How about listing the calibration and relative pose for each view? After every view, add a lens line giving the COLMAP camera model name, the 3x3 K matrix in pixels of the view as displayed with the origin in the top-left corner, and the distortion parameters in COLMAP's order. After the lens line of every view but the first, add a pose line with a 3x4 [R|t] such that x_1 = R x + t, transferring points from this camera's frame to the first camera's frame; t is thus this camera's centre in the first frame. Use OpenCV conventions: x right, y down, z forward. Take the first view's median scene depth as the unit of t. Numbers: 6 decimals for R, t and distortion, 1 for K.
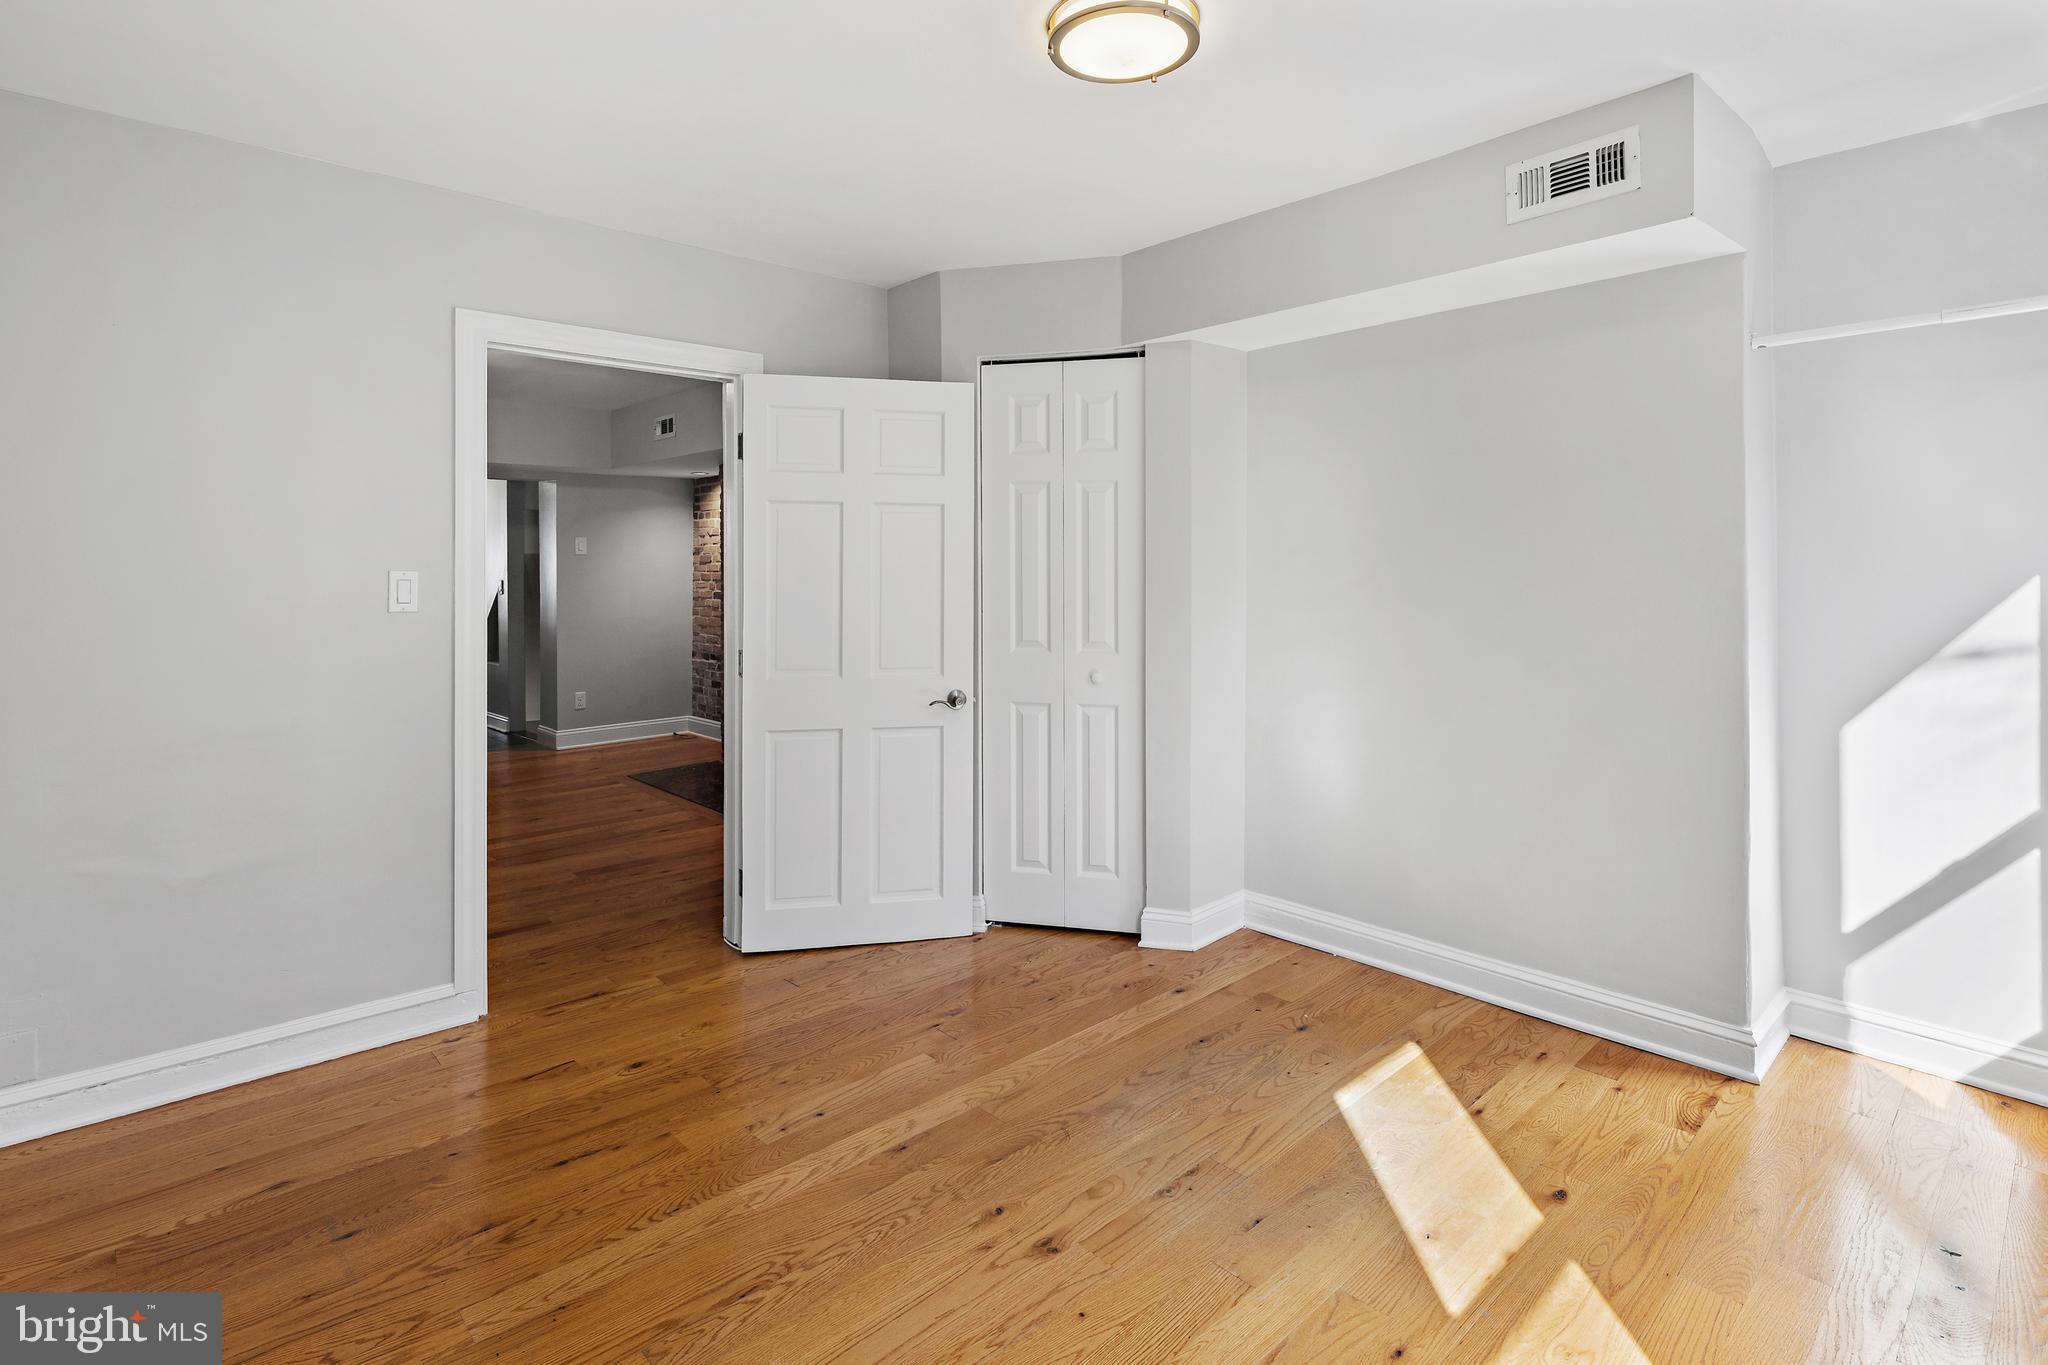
lens RADIAL K [[1001.4, 0, 1021.4], [0, 1001.4, 566.6], [0, 0, 1]] dist [-0.001434, -0.000635]
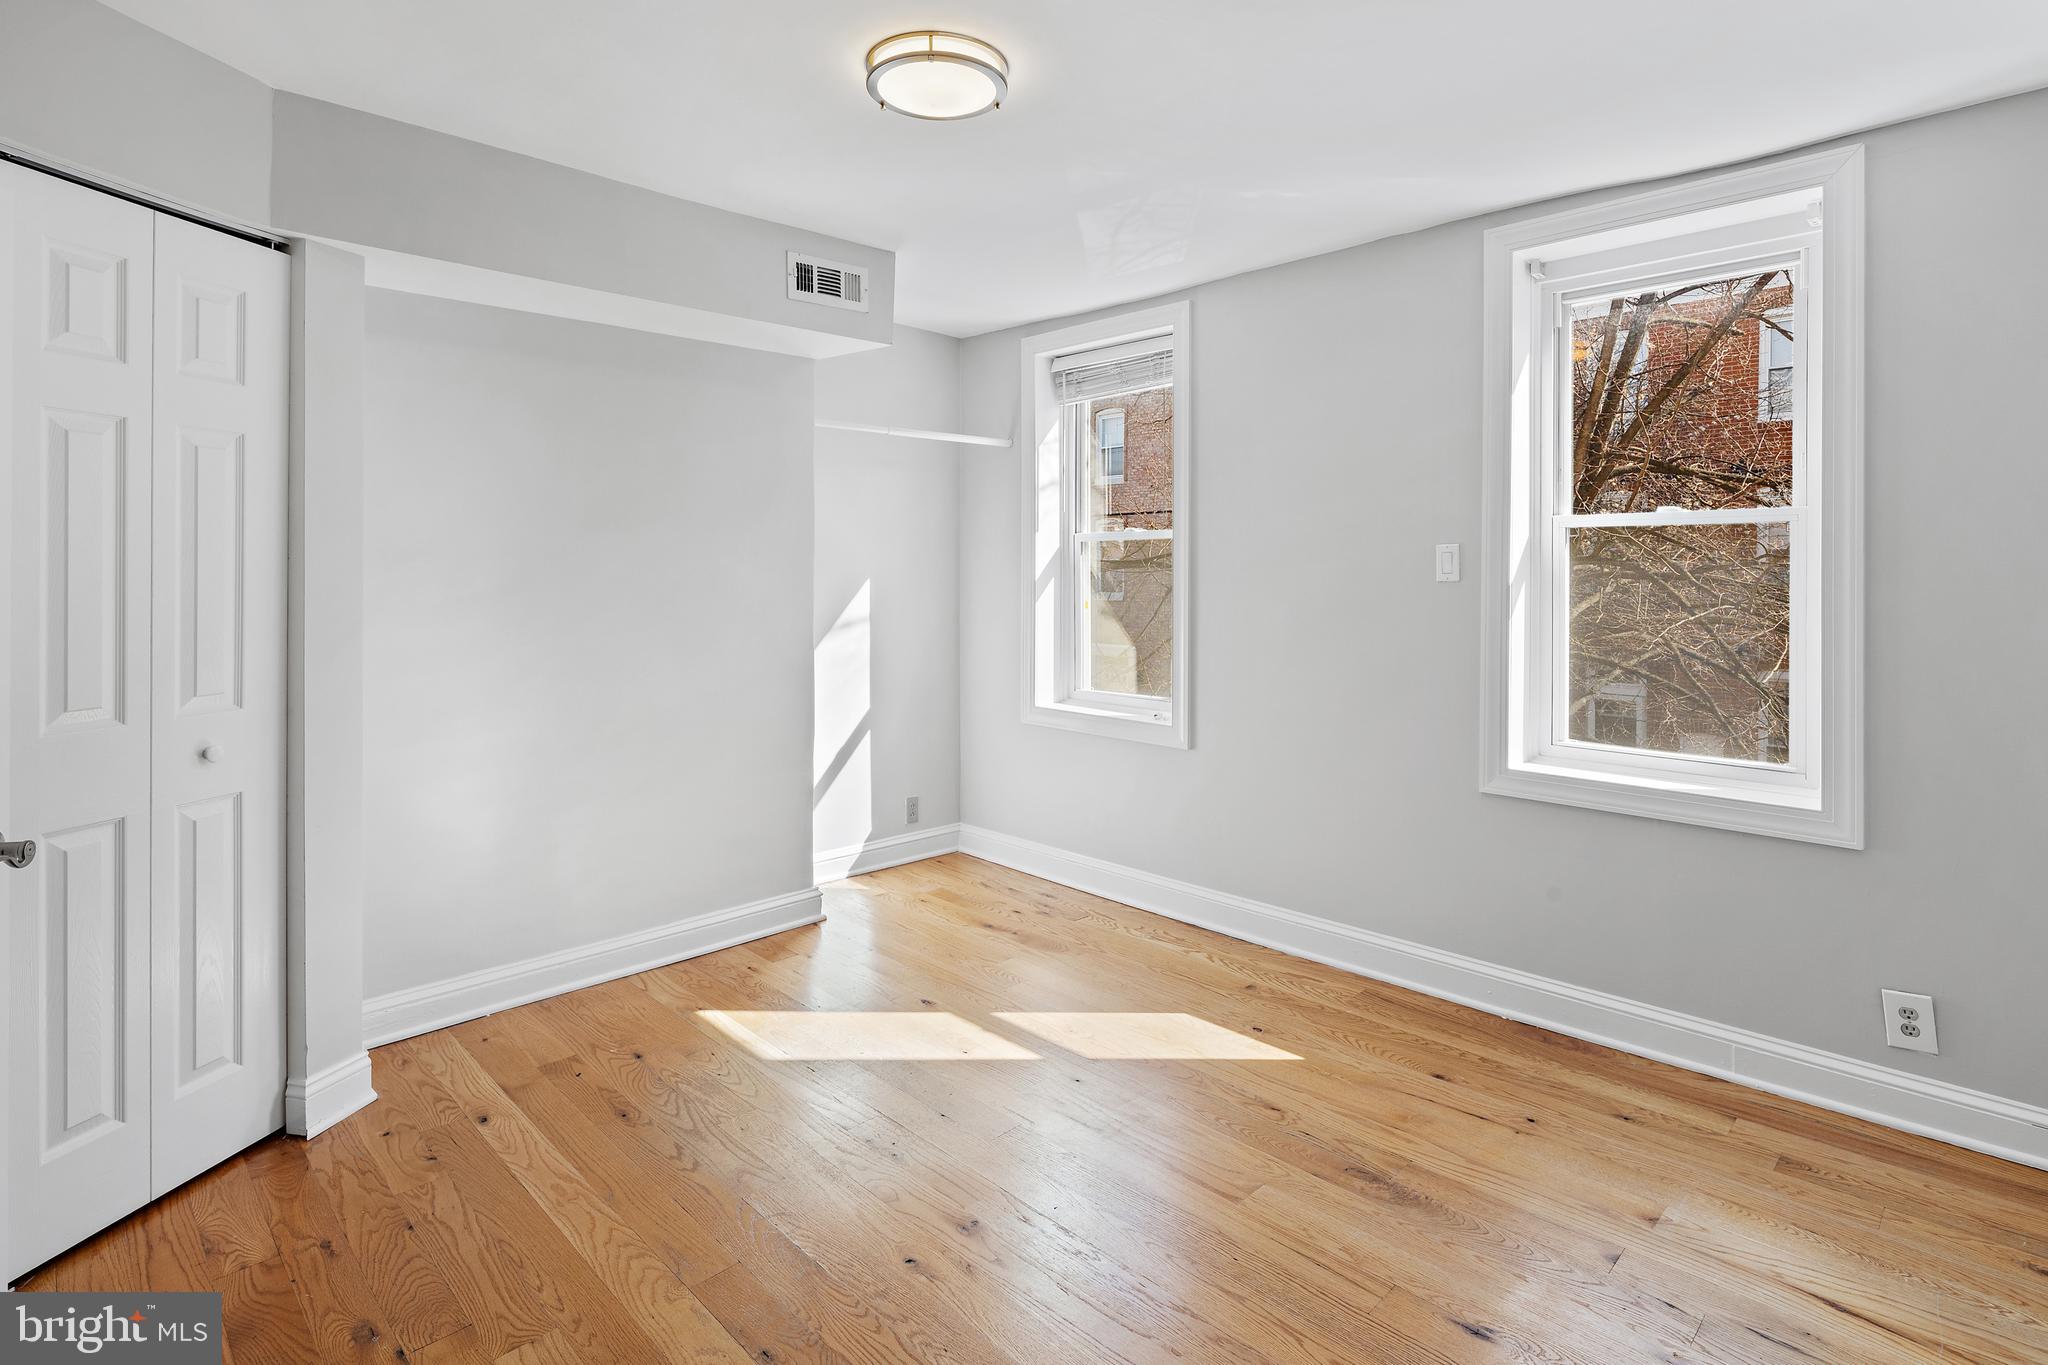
lens RADIAL K [[1033.1, 0, 1019.4], [0, 1033.1, 556.7], [0, 0, 1]] dist [-0.000352, 0.000069]
pose [[-0.037707, 0.016899, 0.999146, -0.816290], [-0.005921, 0.999836, -0.017134, 0.000435], [-0.999271, -0.006562, -0.037601, 0.763442]]
